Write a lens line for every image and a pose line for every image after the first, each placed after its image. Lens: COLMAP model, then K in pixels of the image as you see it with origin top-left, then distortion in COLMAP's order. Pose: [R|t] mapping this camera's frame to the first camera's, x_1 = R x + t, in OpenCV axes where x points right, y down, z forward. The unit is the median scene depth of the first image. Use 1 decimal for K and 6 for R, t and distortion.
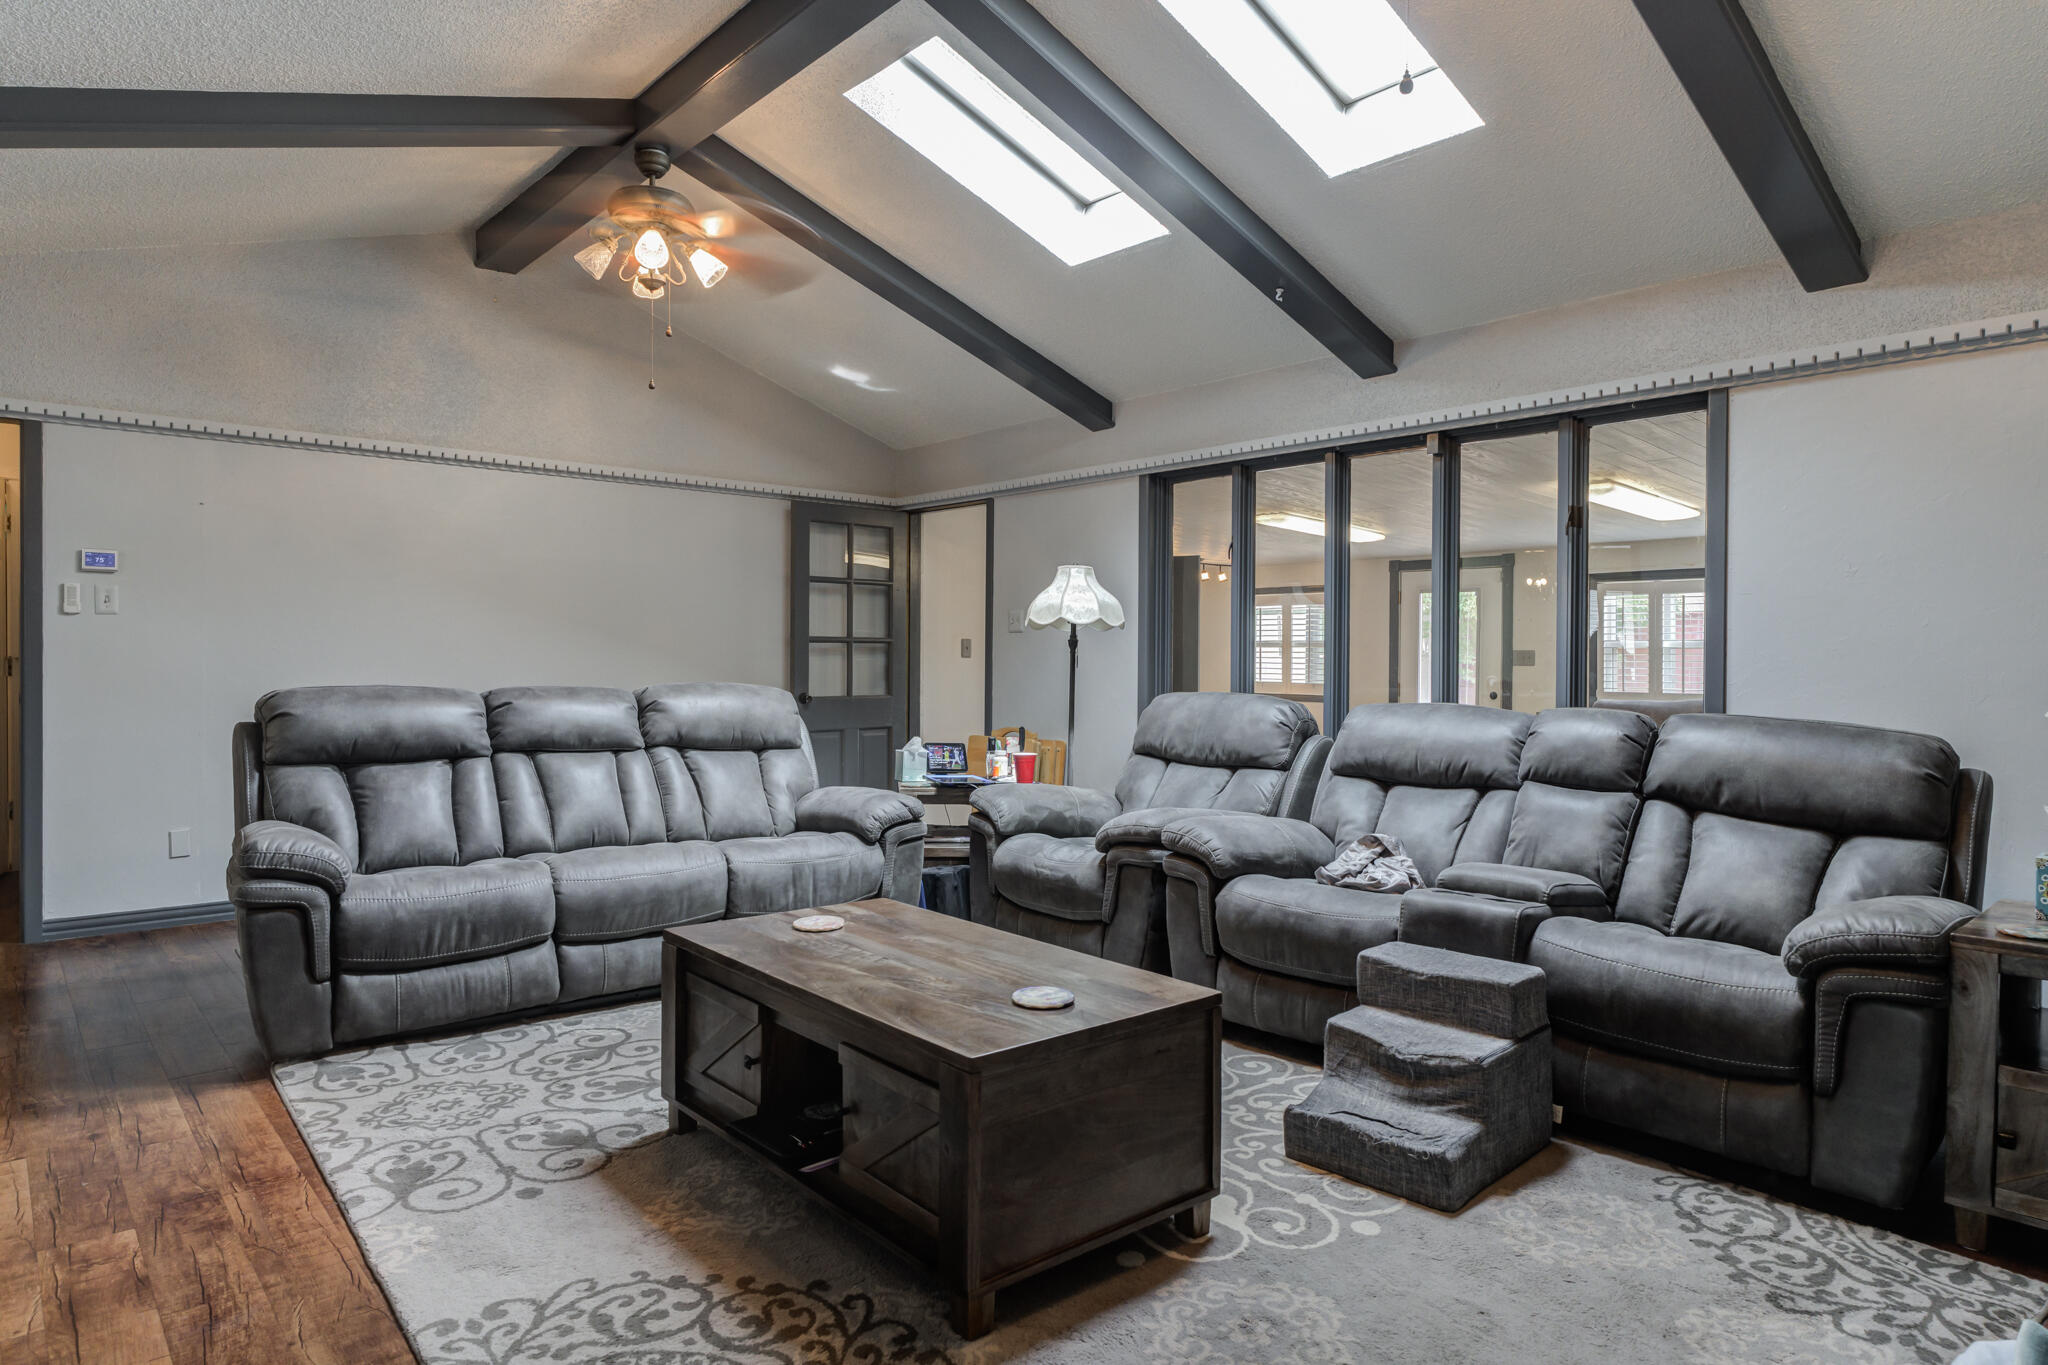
lens RADIAL K [[1152.0, 0, 1020.2], [0, 1152.0, 670.2], [0, 0, 1]] dist [0.001165, 0.000139]
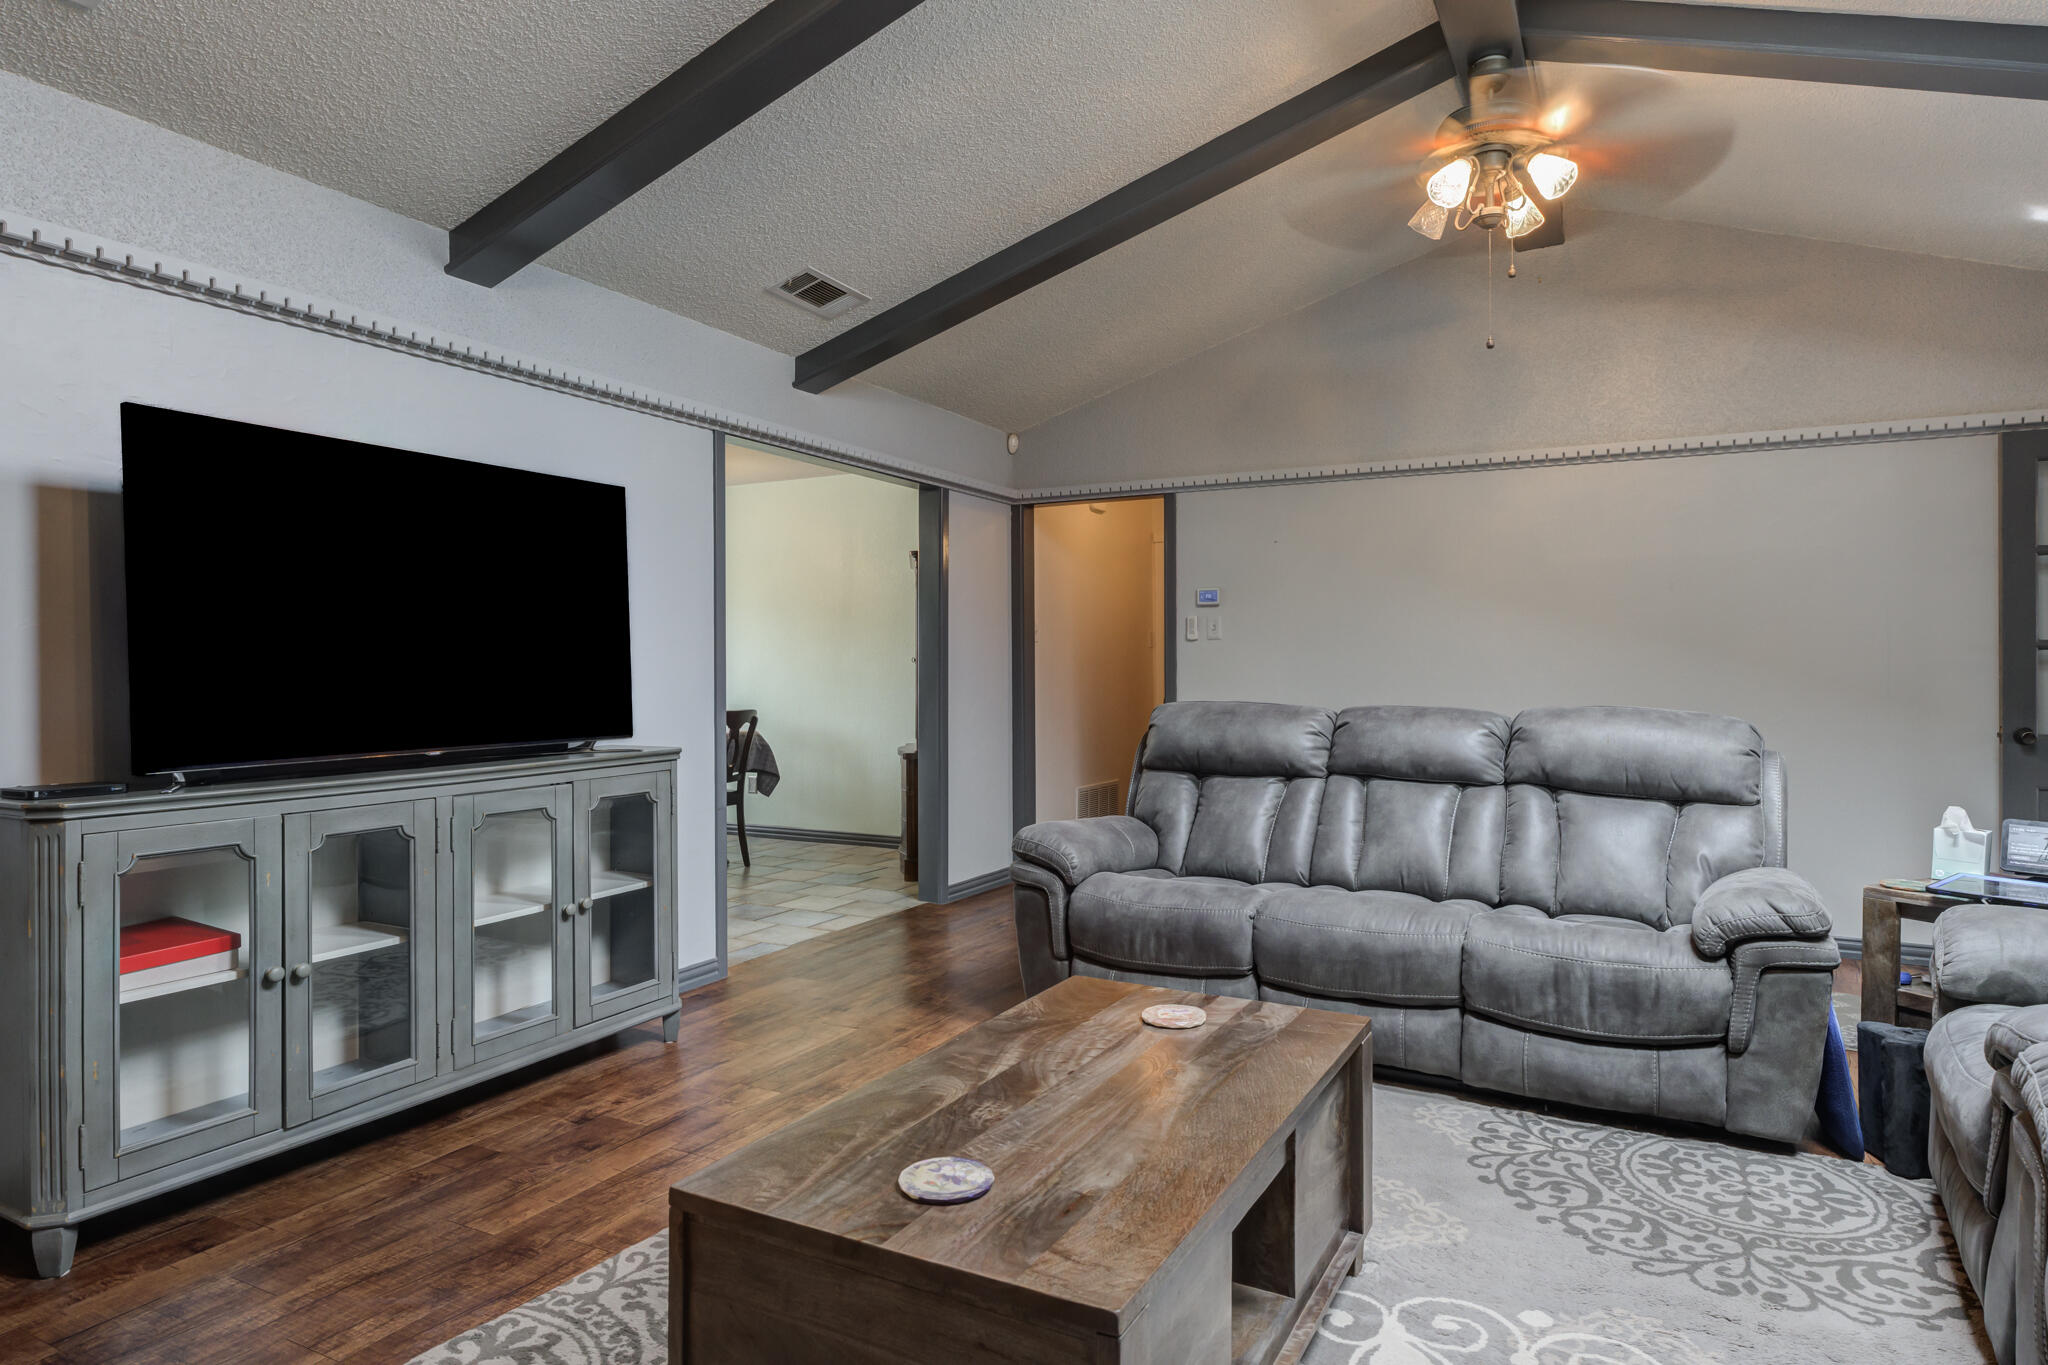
lens RADIAL K [[1183.8, 0, 1075.6], [0, 1183.8, 677.1], [0, 0, 1]] dist [0.000871, -0.001893]
pose [[0.384983, -0.000465, -0.922924, 0.366002], [-0.007369, 0.999966, -0.003578, -0.003738], [0.922894, 0.008178, 0.384966, 0.428201]]
